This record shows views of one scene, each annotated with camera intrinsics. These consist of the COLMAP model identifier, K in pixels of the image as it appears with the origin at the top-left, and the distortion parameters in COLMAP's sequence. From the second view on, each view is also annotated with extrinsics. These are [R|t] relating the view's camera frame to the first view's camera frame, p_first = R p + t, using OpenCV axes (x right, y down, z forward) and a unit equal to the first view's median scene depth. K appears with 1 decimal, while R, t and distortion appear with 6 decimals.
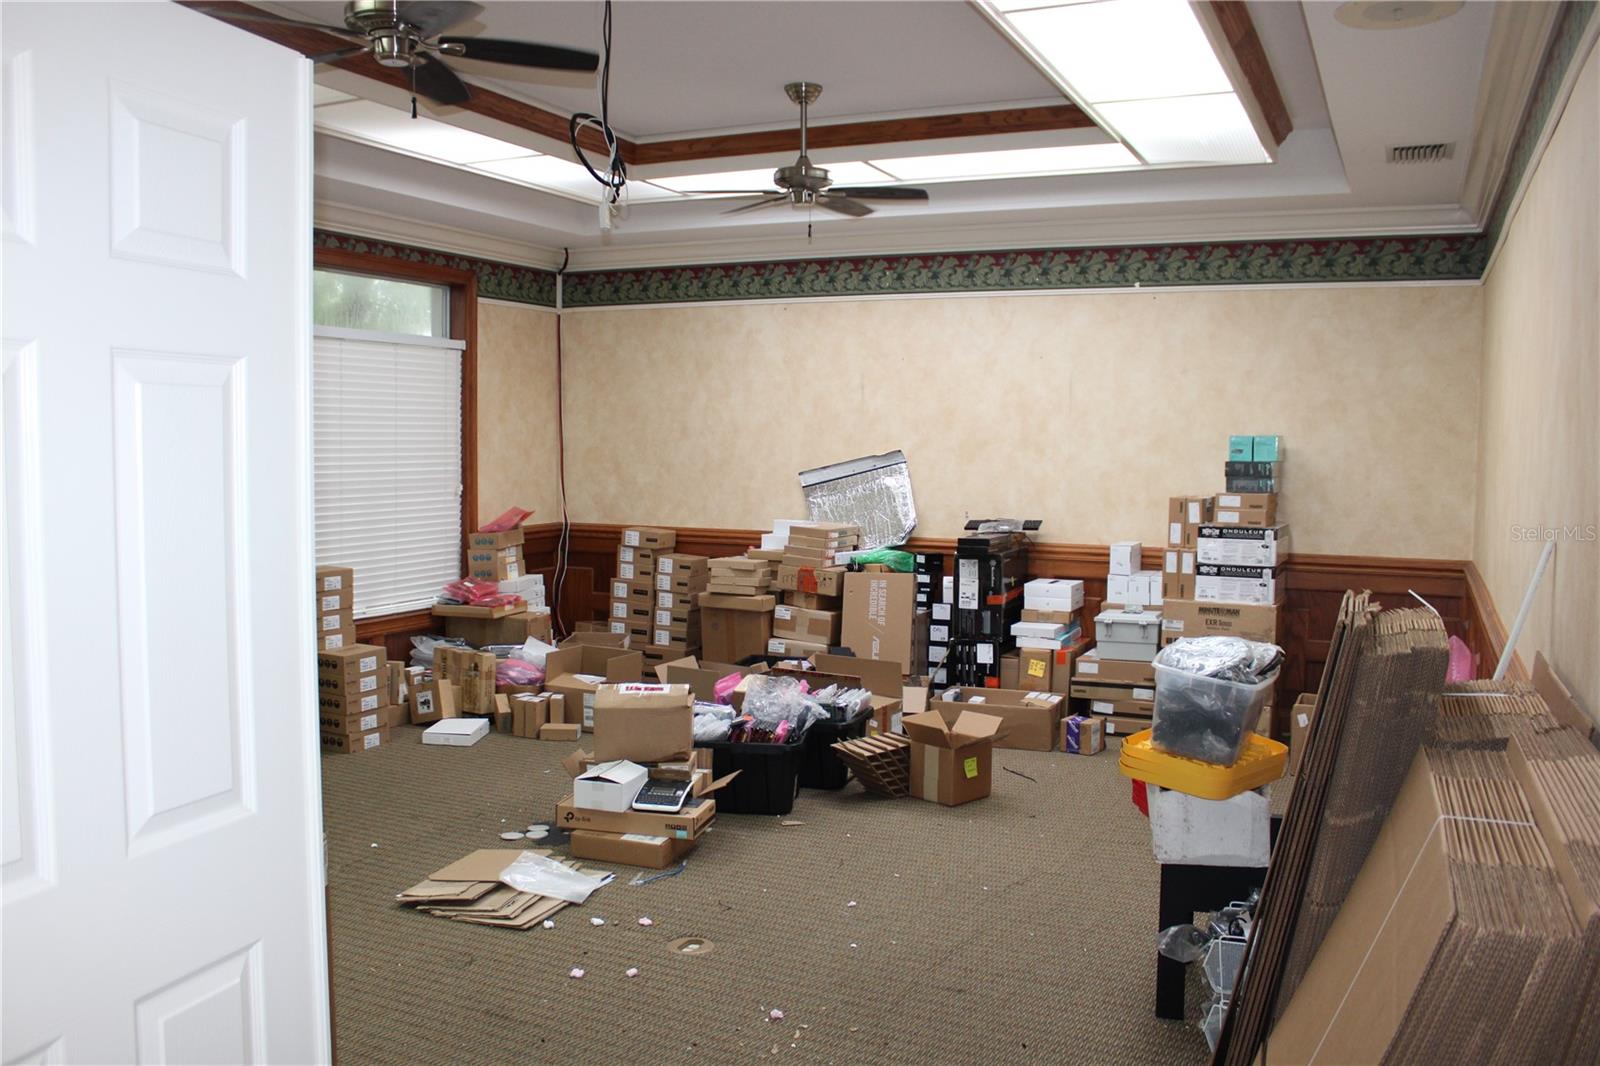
lens RADIAL K [[1329.6, 0, 800.0], [0, 1329.6, 533.0], [0, 0, 1]] dist [-0.153816, 0.135406]
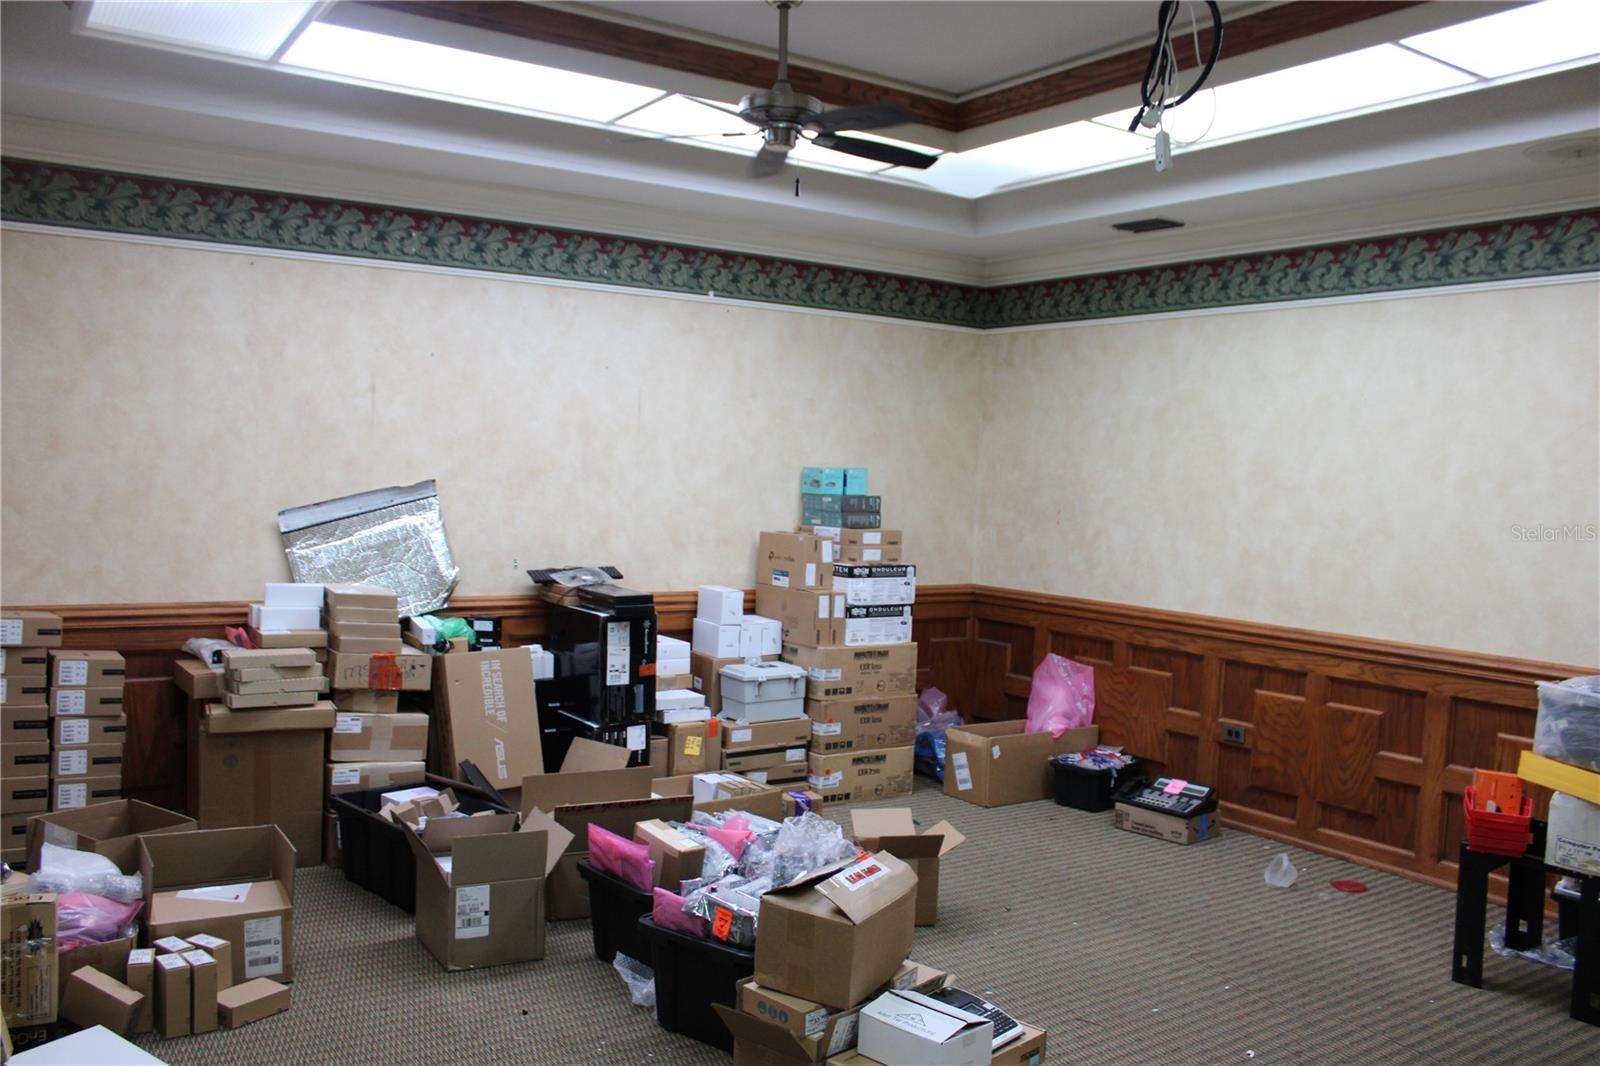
lens RADIAL K [[1329.6, 0, 800.0], [0, 1329.6, 533.0], [0, 0, 1]] dist [-0.153816, 0.135406]
pose [[0.521571, -0.030595, 0.852659, -0.468453], [0.033360, 0.999324, 0.015451, -0.040019], [-0.852555, 0.020386, 0.522239, 0.482704]]
